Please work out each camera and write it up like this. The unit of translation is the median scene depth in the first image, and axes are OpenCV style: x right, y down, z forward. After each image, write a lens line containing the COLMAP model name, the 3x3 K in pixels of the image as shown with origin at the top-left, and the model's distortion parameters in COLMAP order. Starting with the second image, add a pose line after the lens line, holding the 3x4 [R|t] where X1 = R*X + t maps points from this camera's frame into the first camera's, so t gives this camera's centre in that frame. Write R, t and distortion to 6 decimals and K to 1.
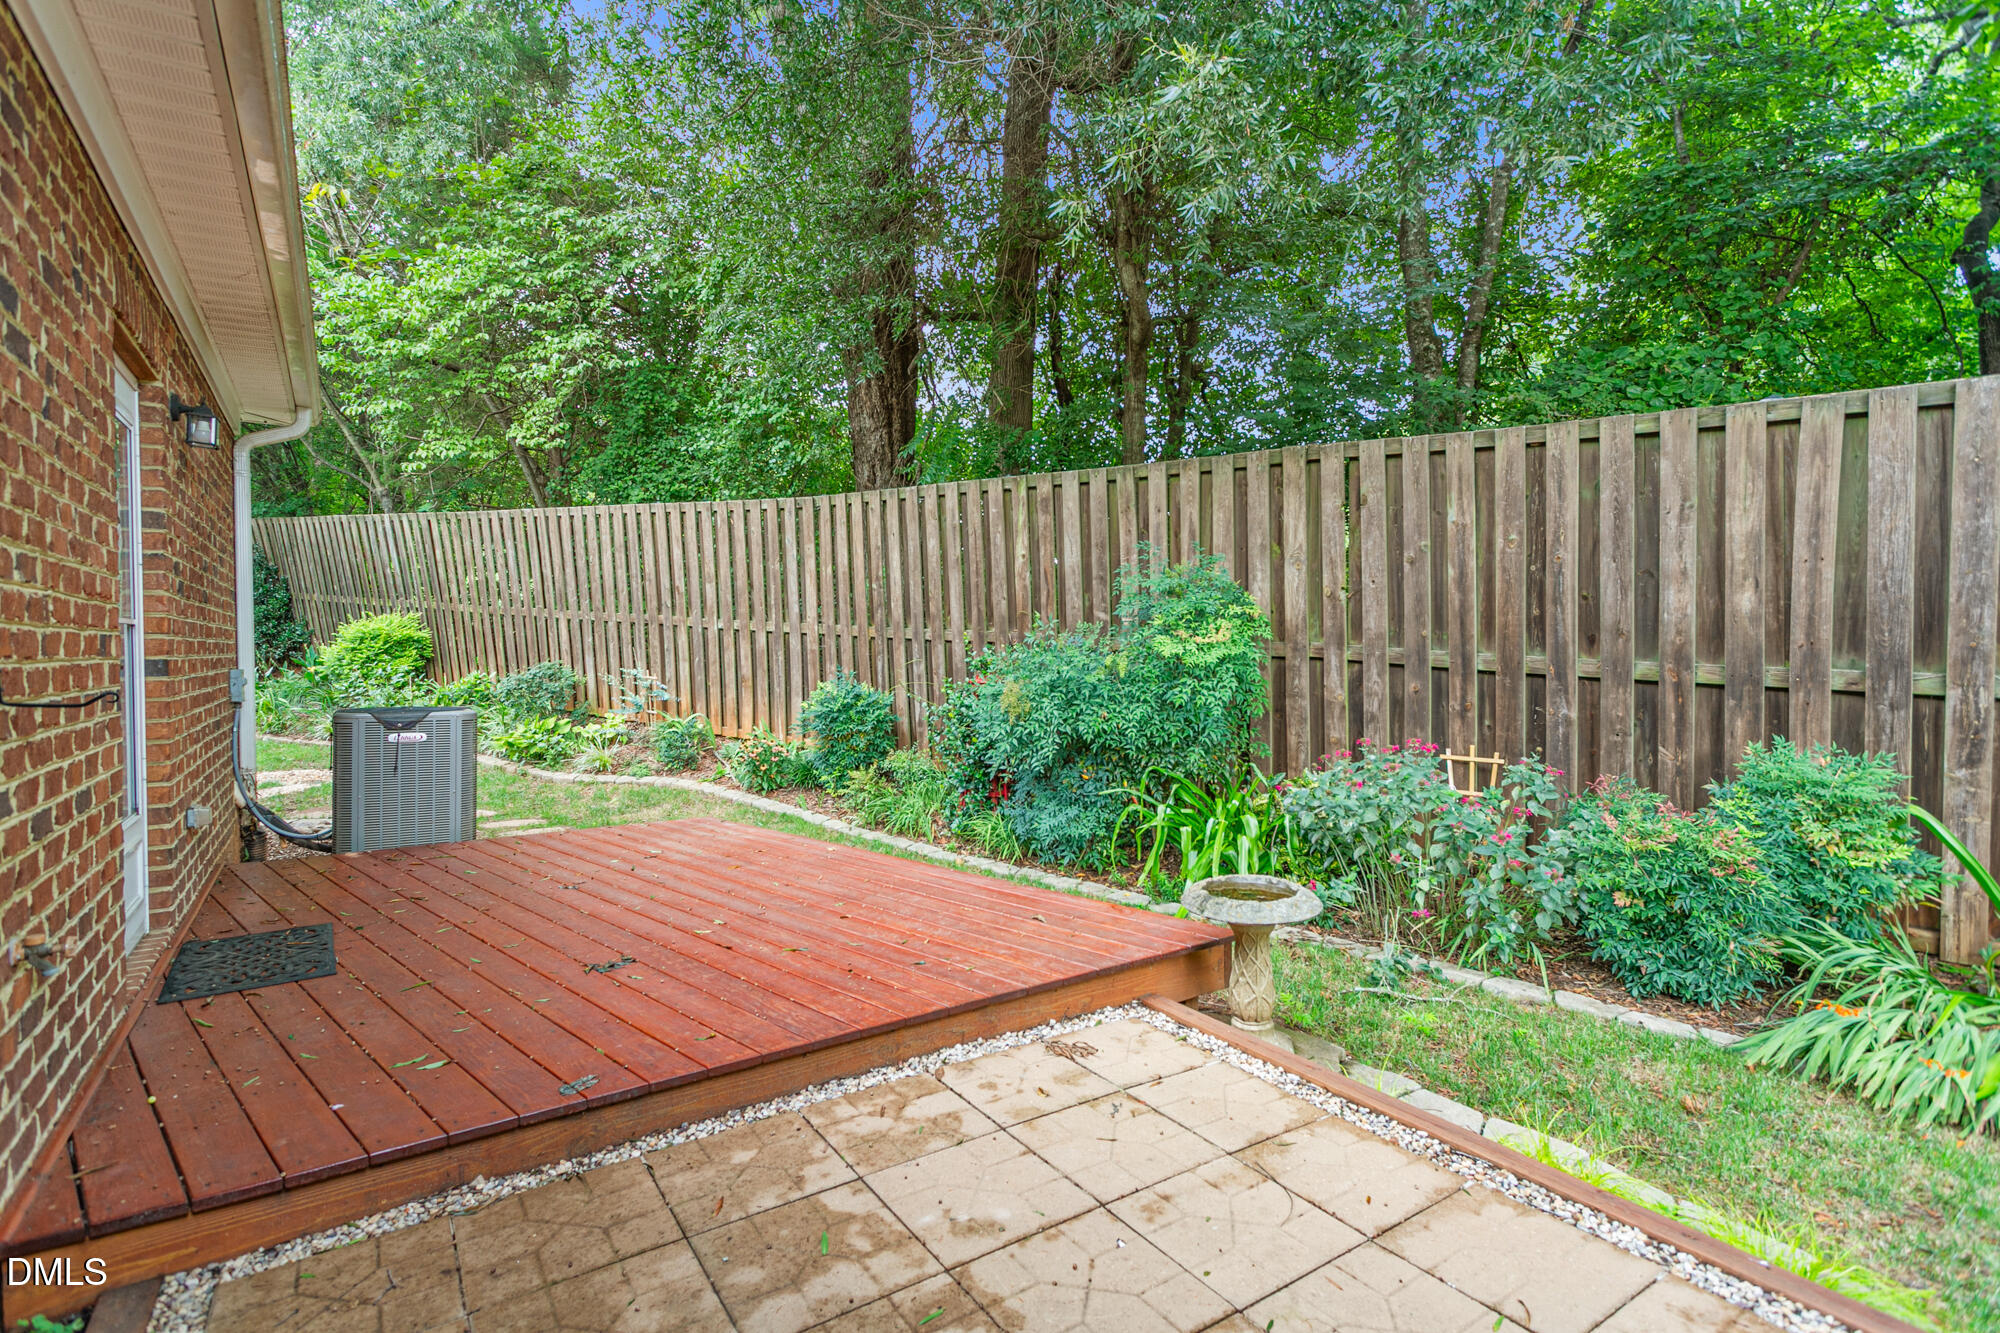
lens RADIAL K [[952.4, 0, 1000.0], [0, 952.4, 666.5], [0, 0, 1]] dist [0.000200, 0.000009]
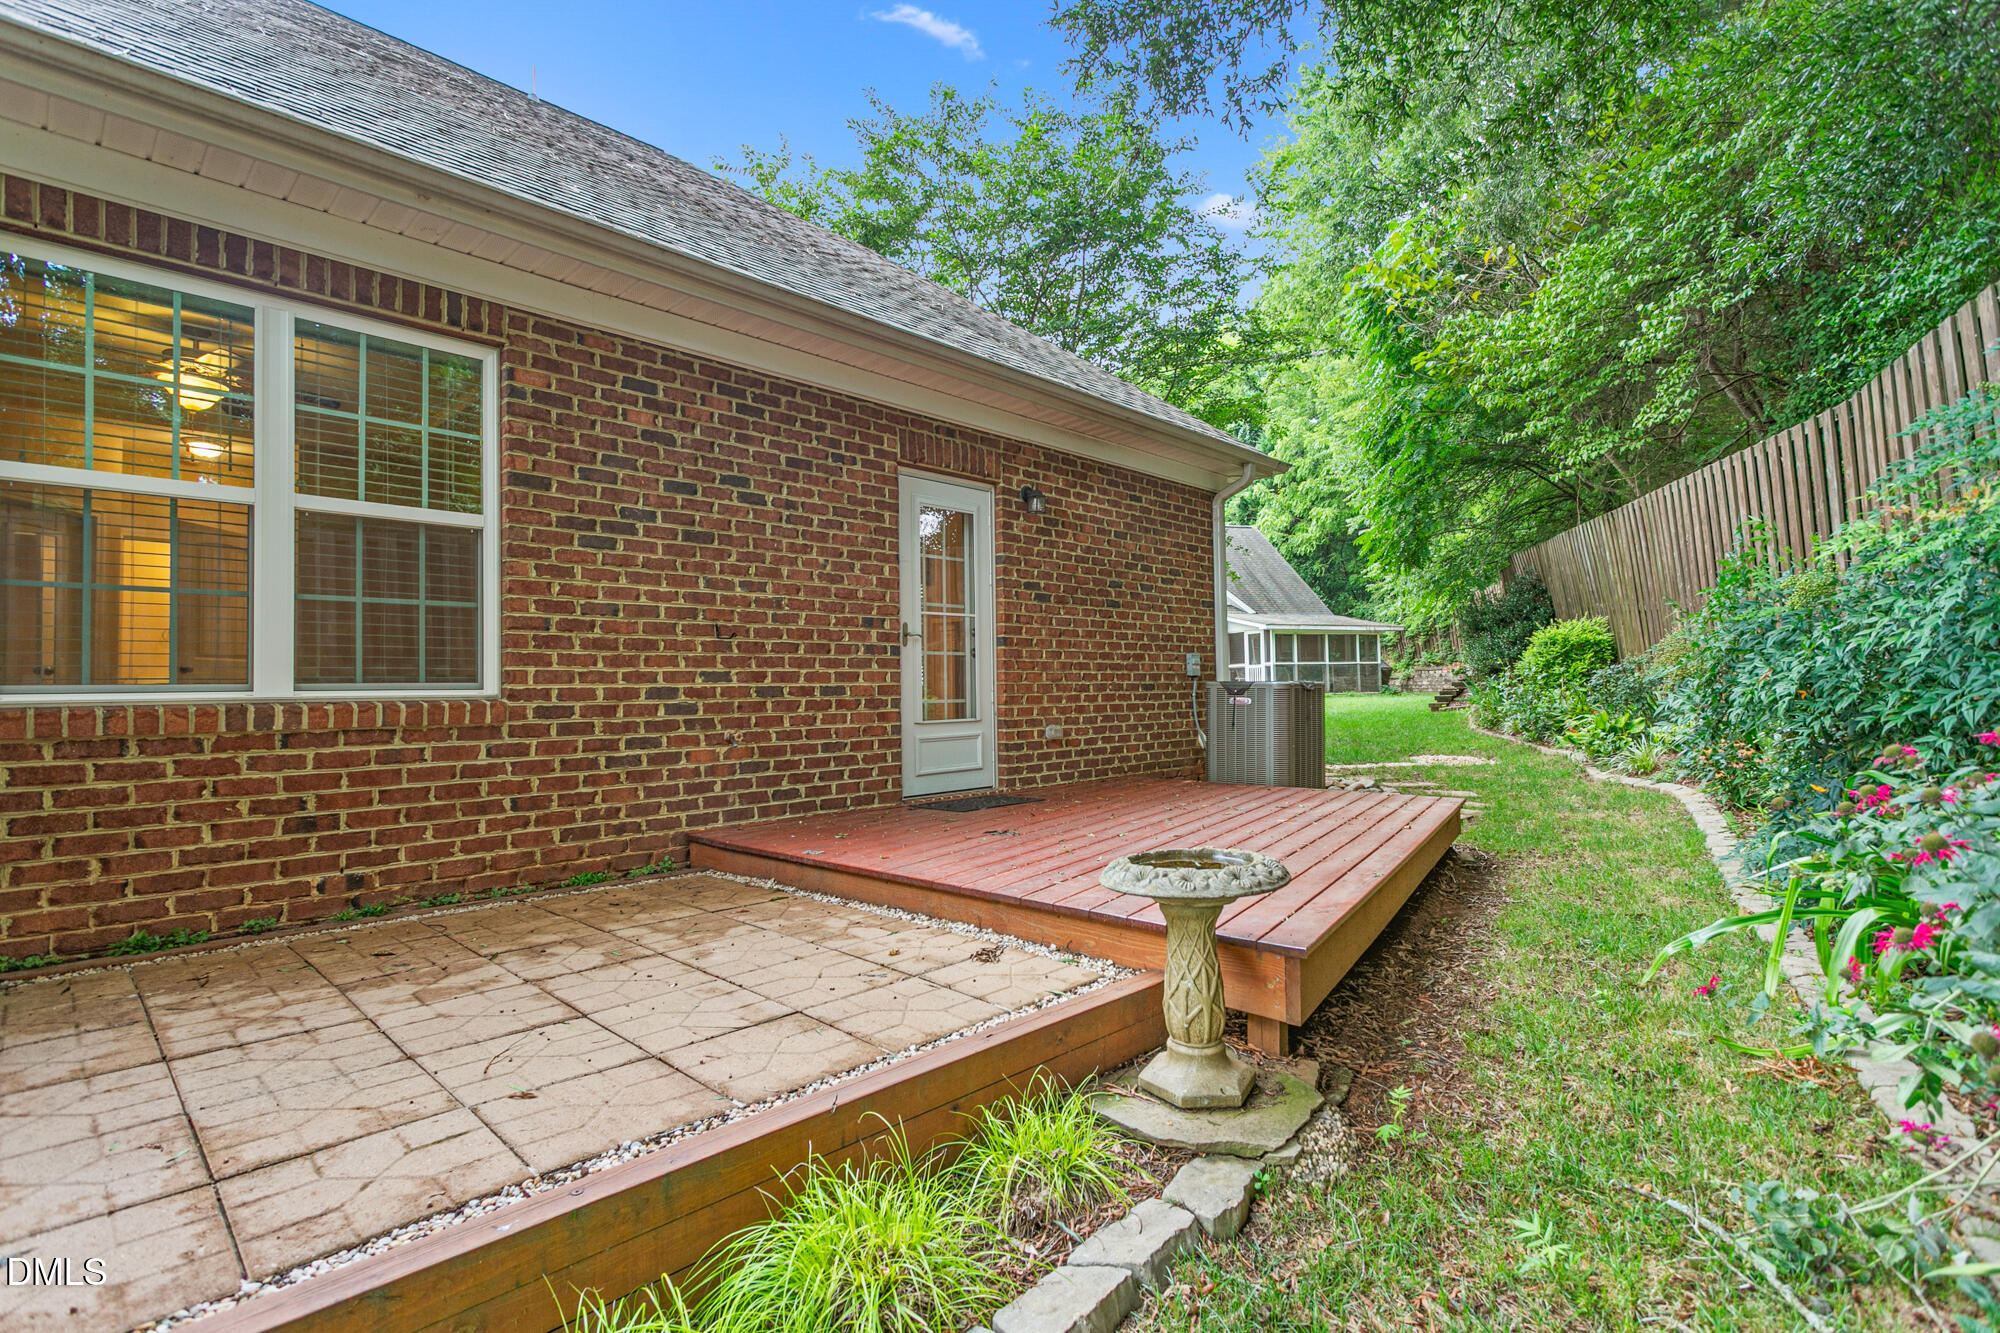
lens RADIAL K [[952.4, 0, 1000.0], [0, 952.4, 666.5], [0, 0, 1]] dist [0.000200, 0.000009]
pose [[0.207519, -0.024030, -0.977936, 0.568219], [-0.006446, 0.999643, -0.025932, 0.063743], [0.978210, 0.011685, 0.207290, 0.420740]]
